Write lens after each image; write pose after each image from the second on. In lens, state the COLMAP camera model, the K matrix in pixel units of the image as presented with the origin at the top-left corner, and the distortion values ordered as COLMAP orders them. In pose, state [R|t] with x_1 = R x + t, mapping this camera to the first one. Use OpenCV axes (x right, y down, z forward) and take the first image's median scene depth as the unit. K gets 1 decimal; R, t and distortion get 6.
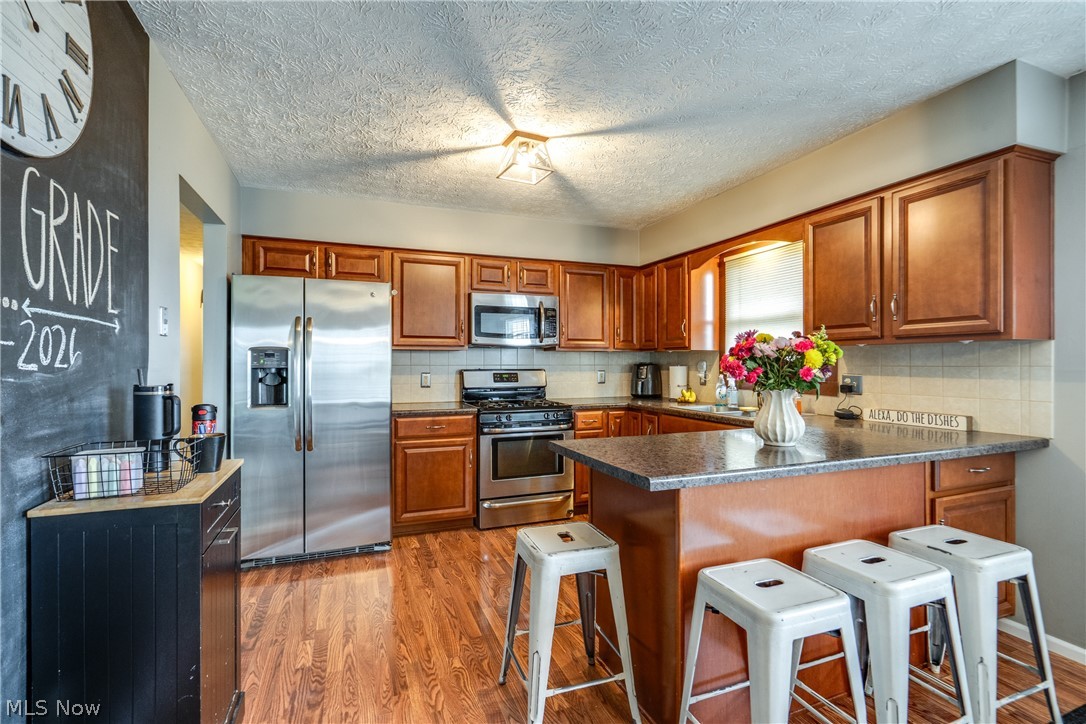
lens RADIAL K [[496.9, 0, 543.0], [0, 496.9, 364.2], [0, 0, 1]] dist [-0.010088, 0.009878]
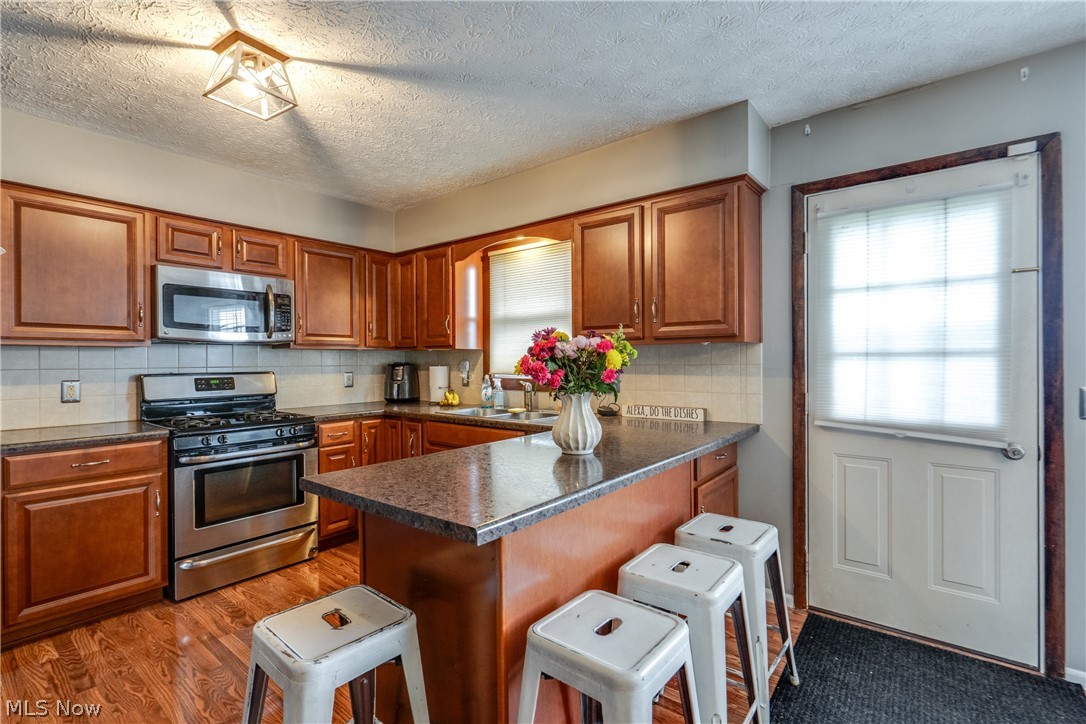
lens RADIAL K [[490.9, 0, 537.3], [0, 490.9, 362.3], [0, 0, 1]] dist [-0.003353, 0.001001]
pose [[0.866697, -0.007376, 0.498781, -0.031947], [0.007040, 0.999972, 0.002554, -0.005954], [-0.498786, 0.001298, 0.866724, 0.175367]]
